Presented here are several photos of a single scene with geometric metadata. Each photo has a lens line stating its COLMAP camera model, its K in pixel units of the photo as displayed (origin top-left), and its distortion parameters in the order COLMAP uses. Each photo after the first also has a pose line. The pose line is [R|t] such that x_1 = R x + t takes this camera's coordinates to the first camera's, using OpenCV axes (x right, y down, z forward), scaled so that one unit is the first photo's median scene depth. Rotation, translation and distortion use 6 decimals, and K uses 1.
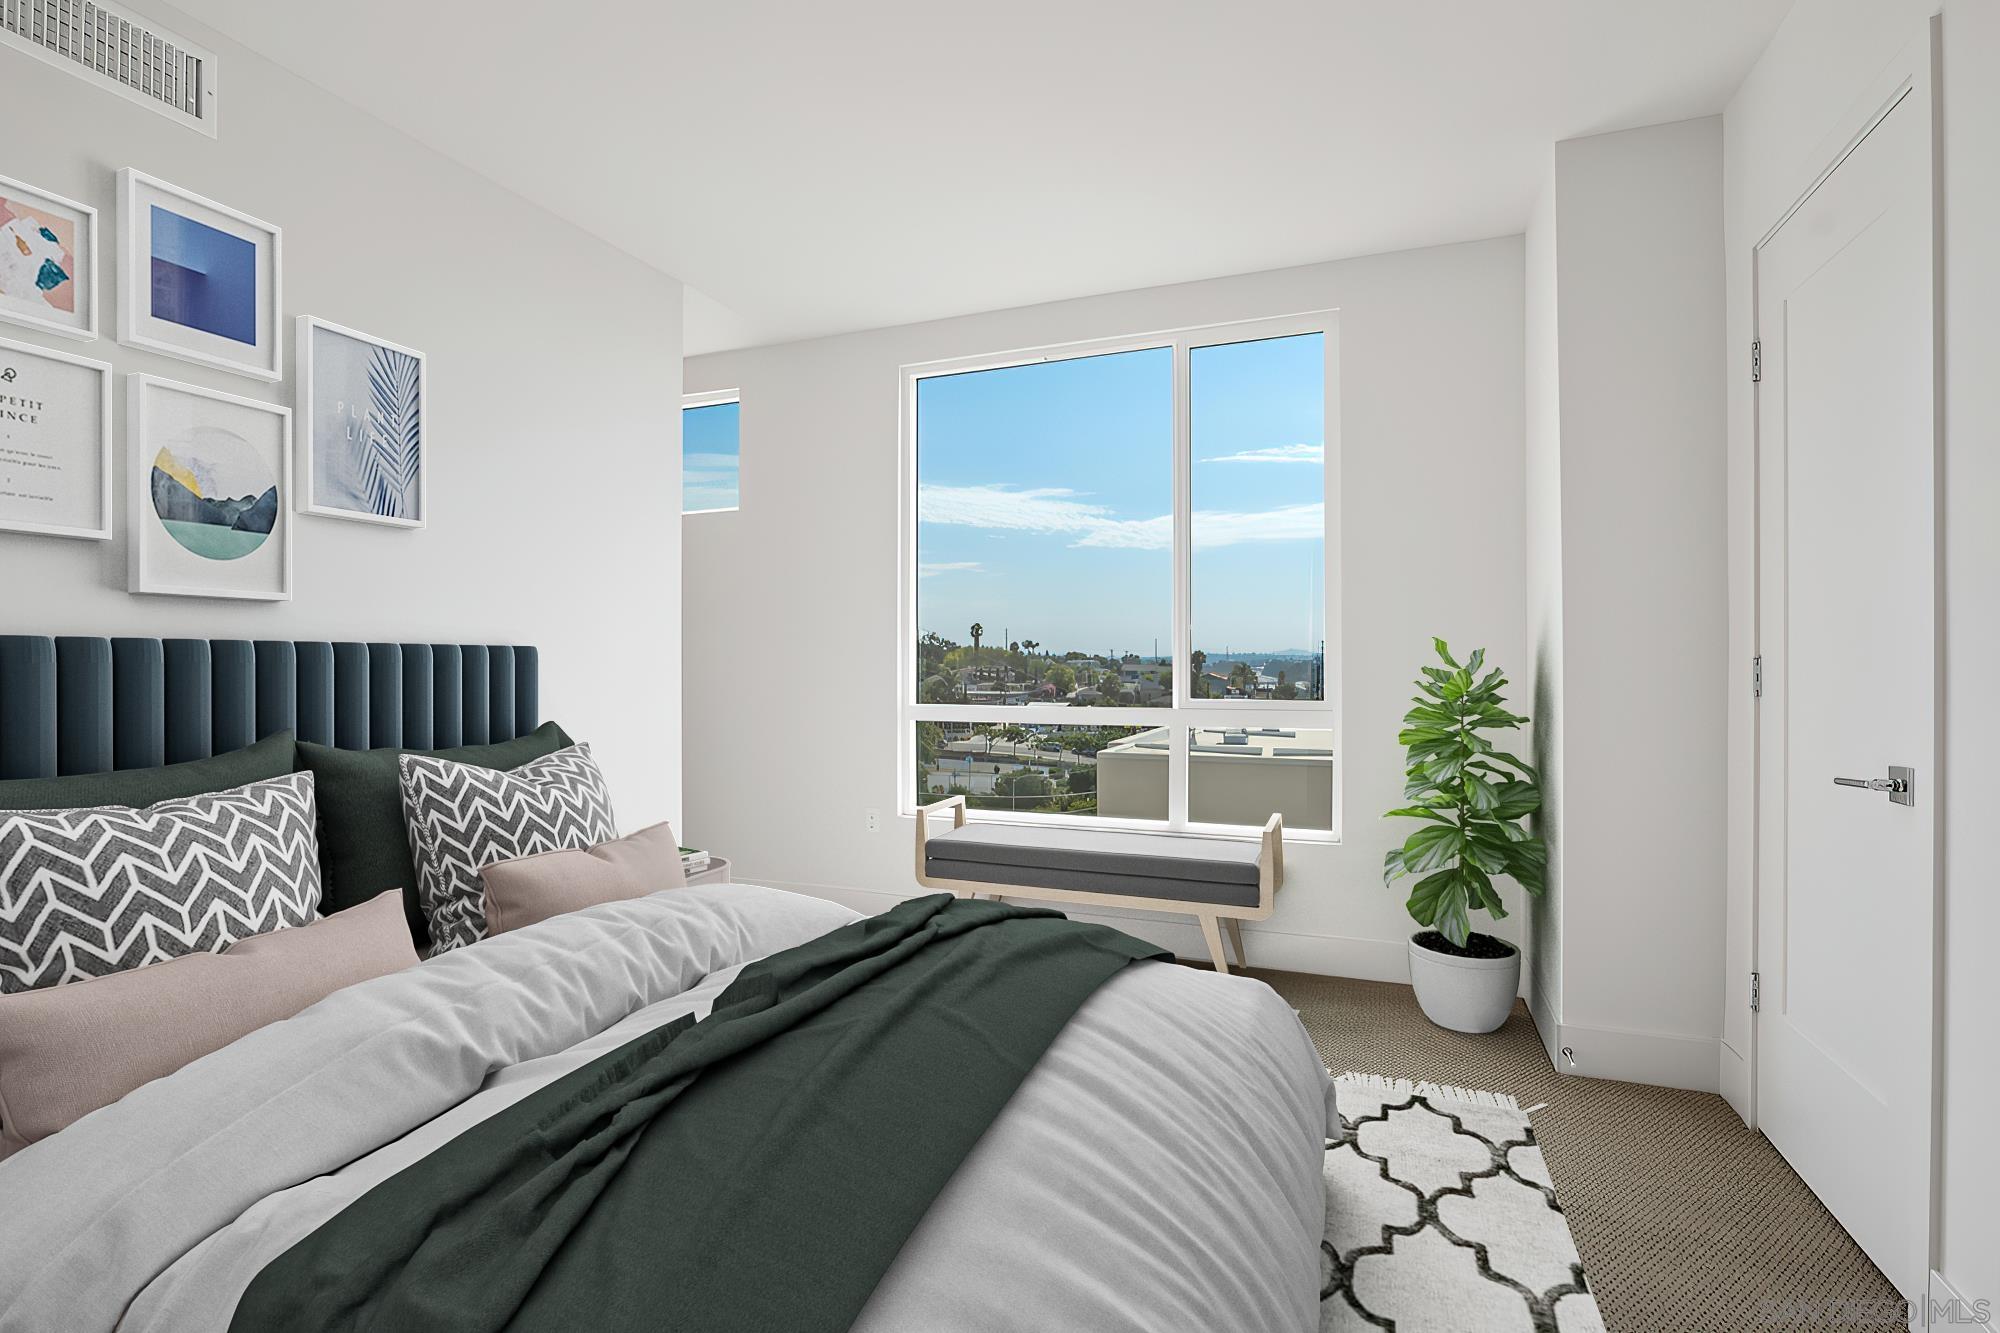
lens RADIAL K [[910.6, 0, 988.2], [0, 910.6, 655.9], [0, 0, 1]] dist [0.004643, -0.000474]
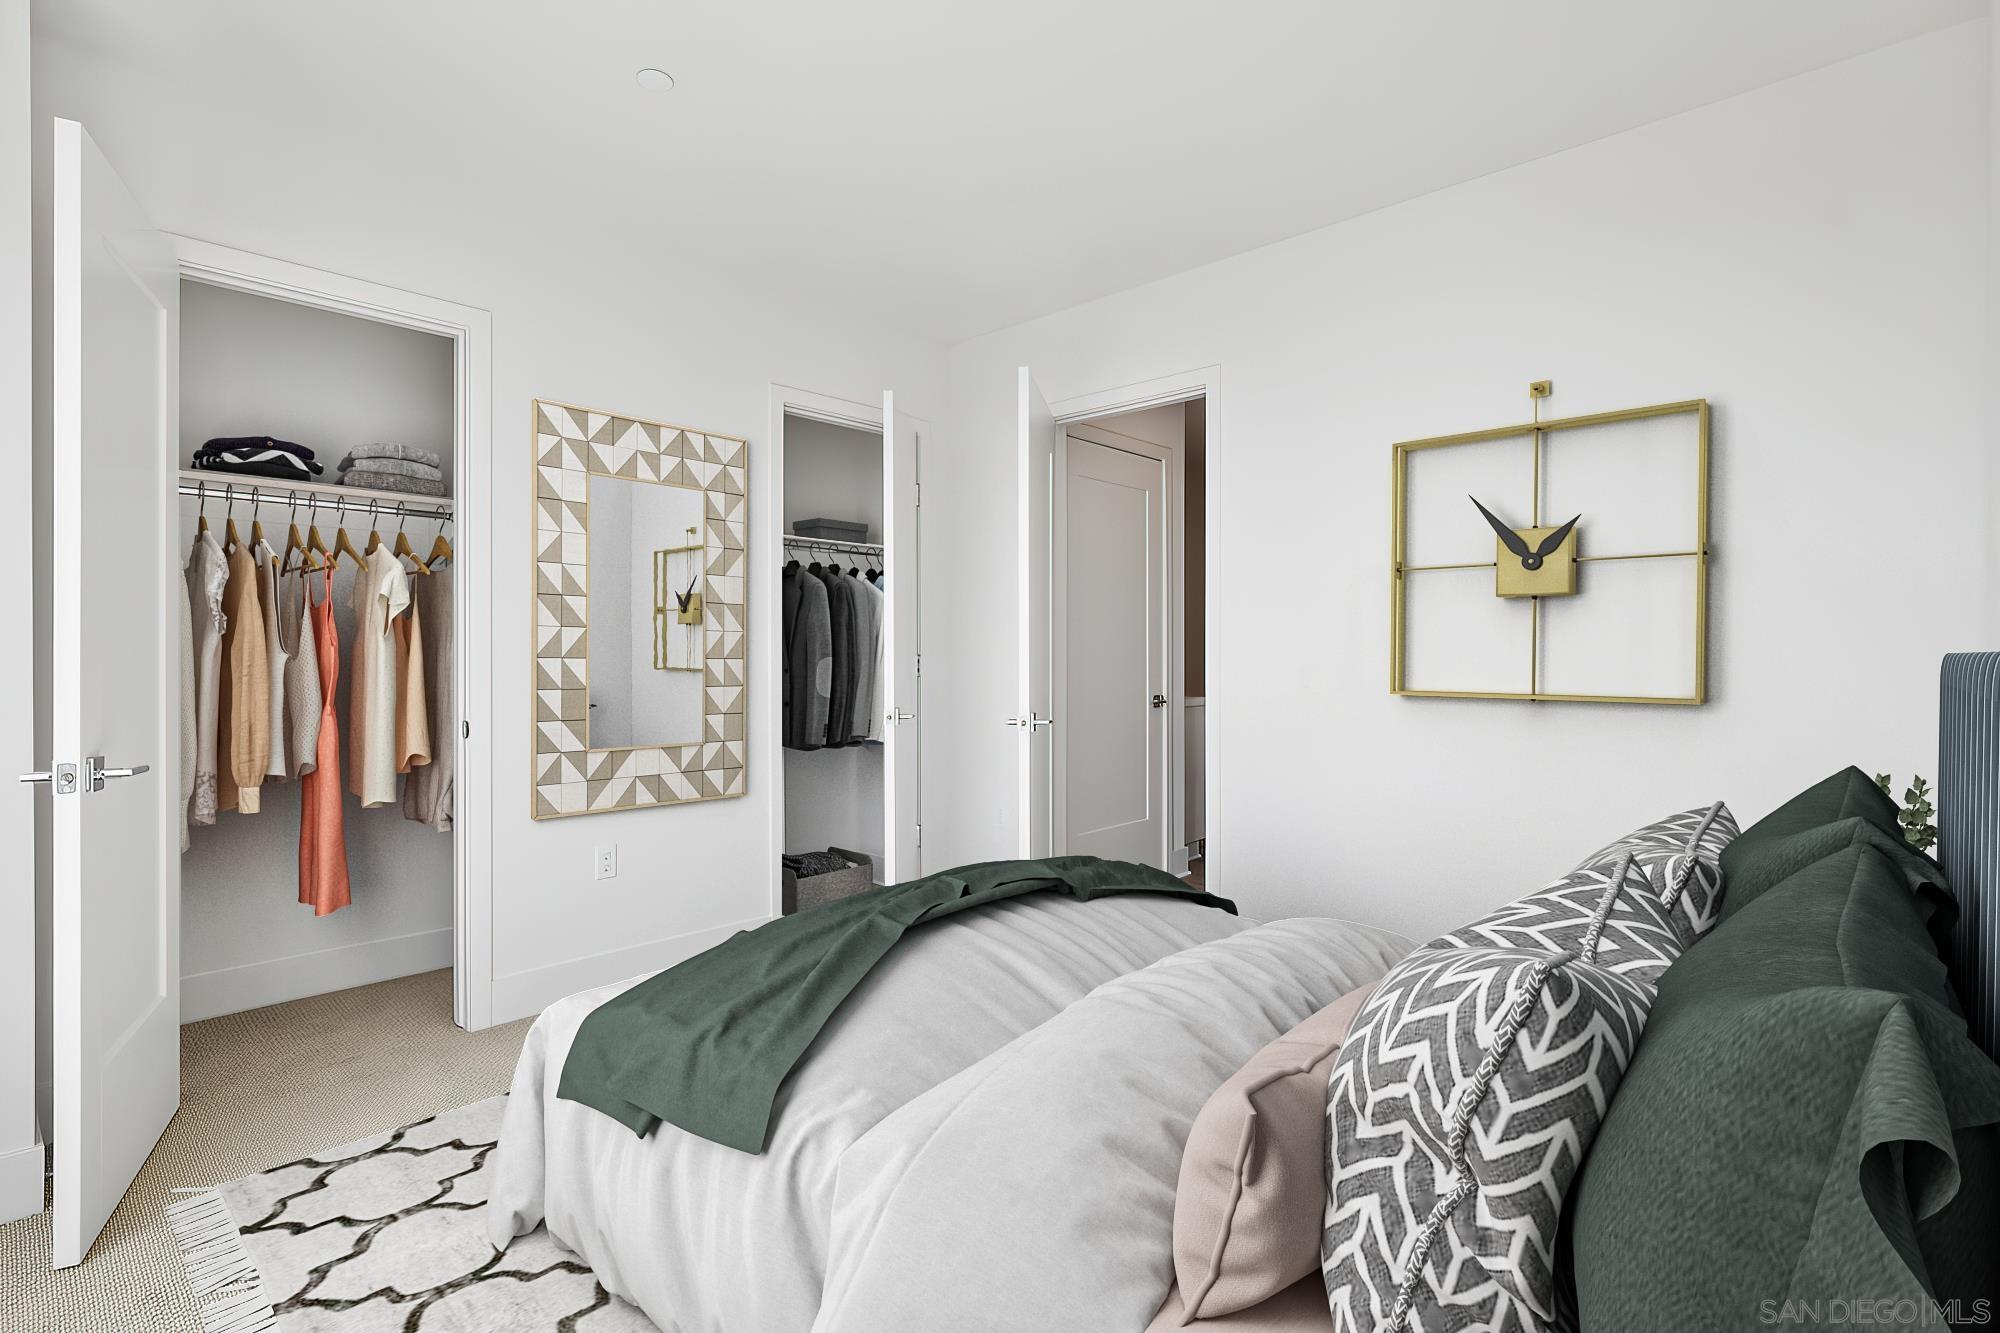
lens RADIAL K [[910.6, 0, 979.9], [0, 910.6, 668.9], [0, 0, 1]] dist [0.004643, -0.000474]
pose [[-0.934598, -0.028269, 0.354580, -0.437668], [-0.023931, 0.999576, 0.016613, -0.054934], [-0.354899, 0.007041, -0.934878, 1.568473]]
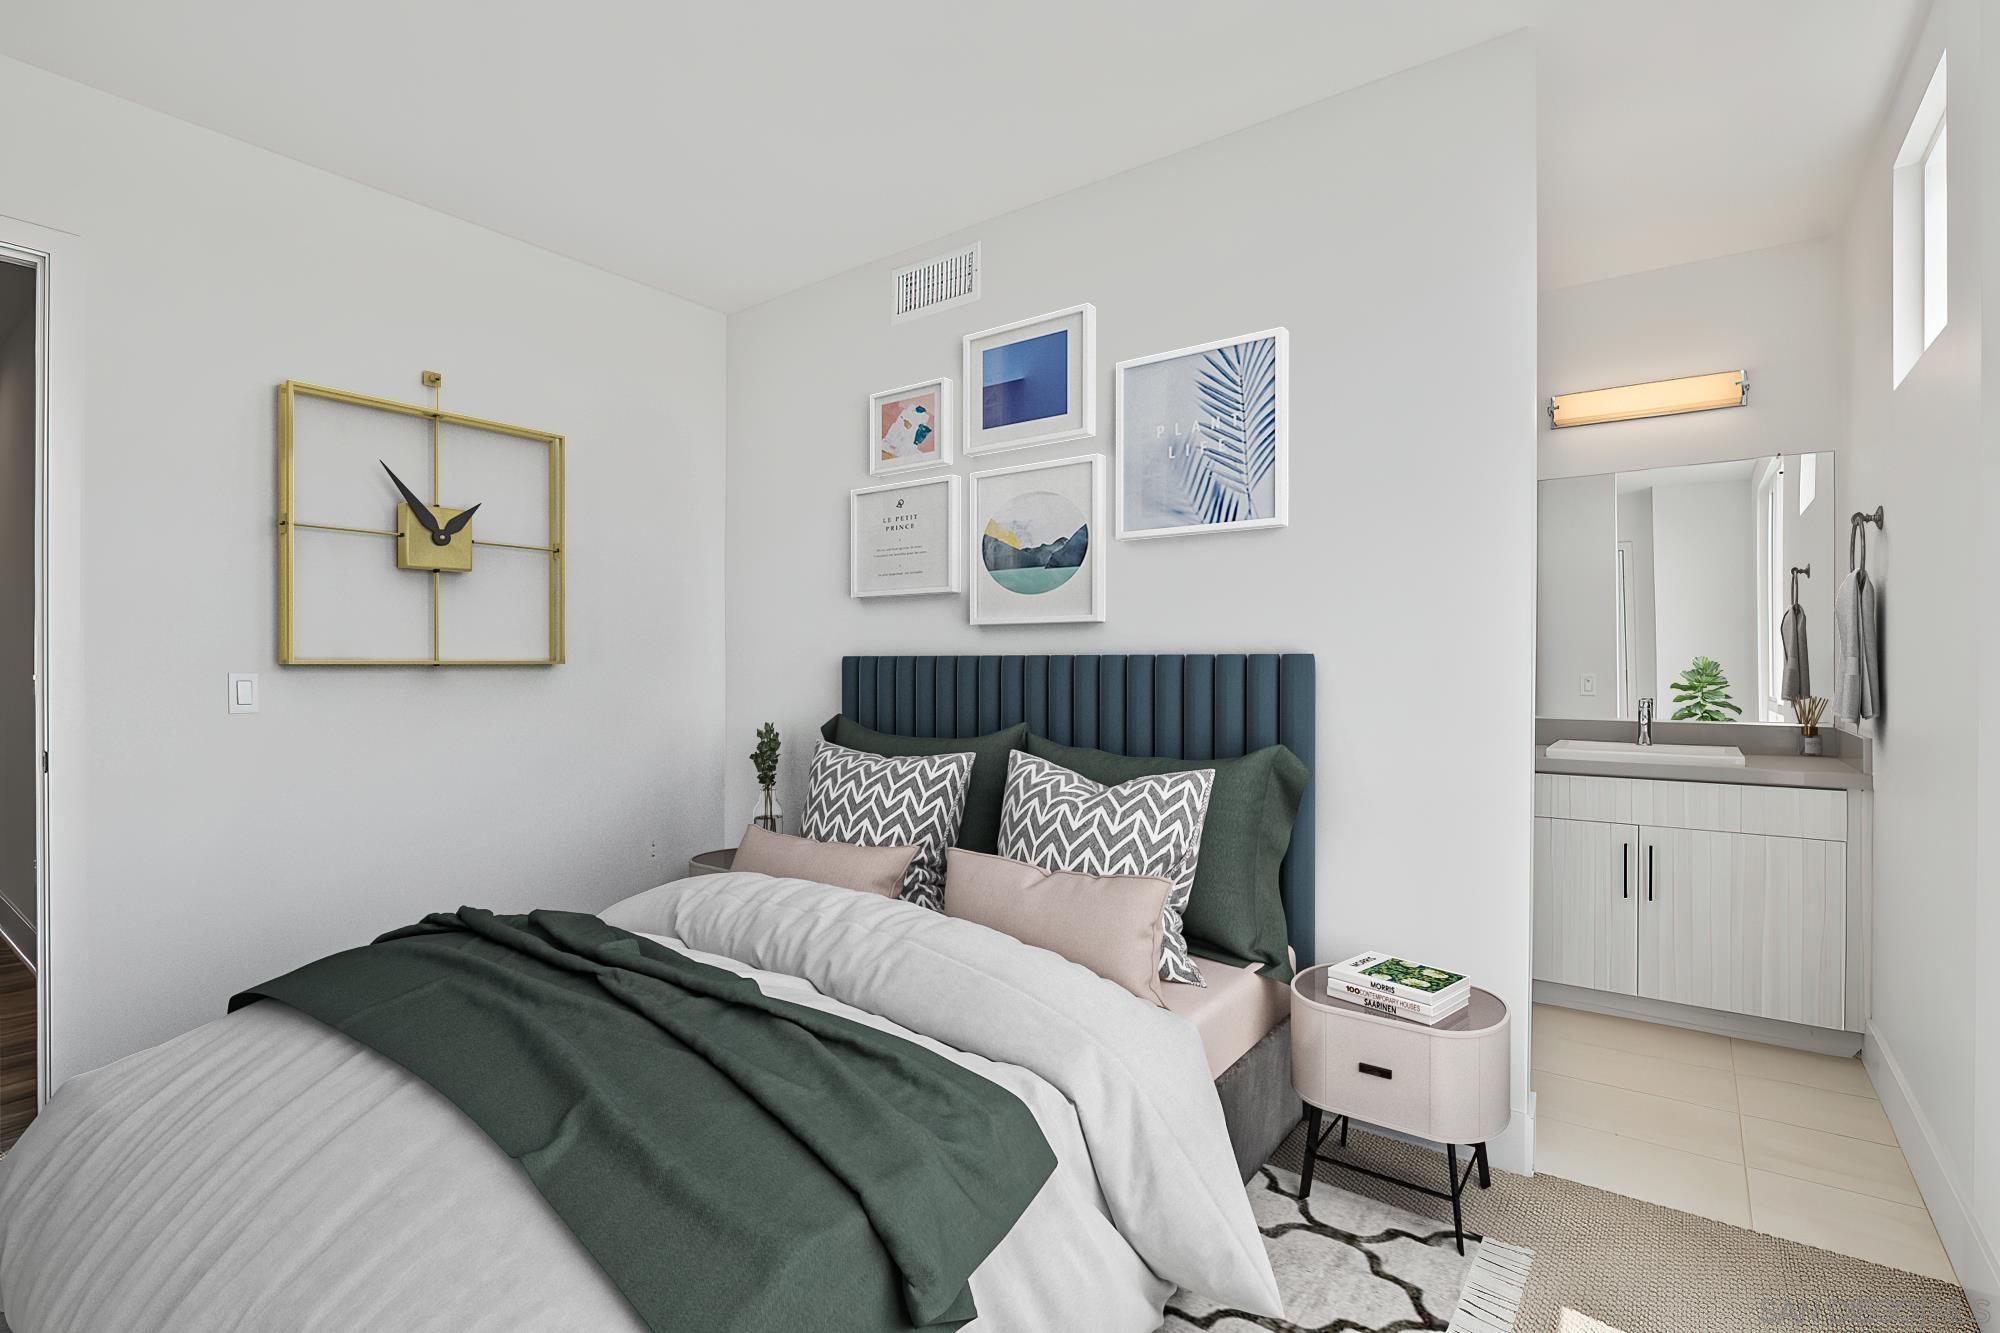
lens RADIAL K [[910.6, 0, 998.4], [0, 910.6, 670.2], [0, 0, 1]] dist [0.004643, -0.000474]
pose [[-0.246005, -0.000123, -0.969269, 0.418761], [0.004750, 0.999988, -0.001332, 0.003987], [0.969257, -0.004932, -0.246001, 1.270963]]
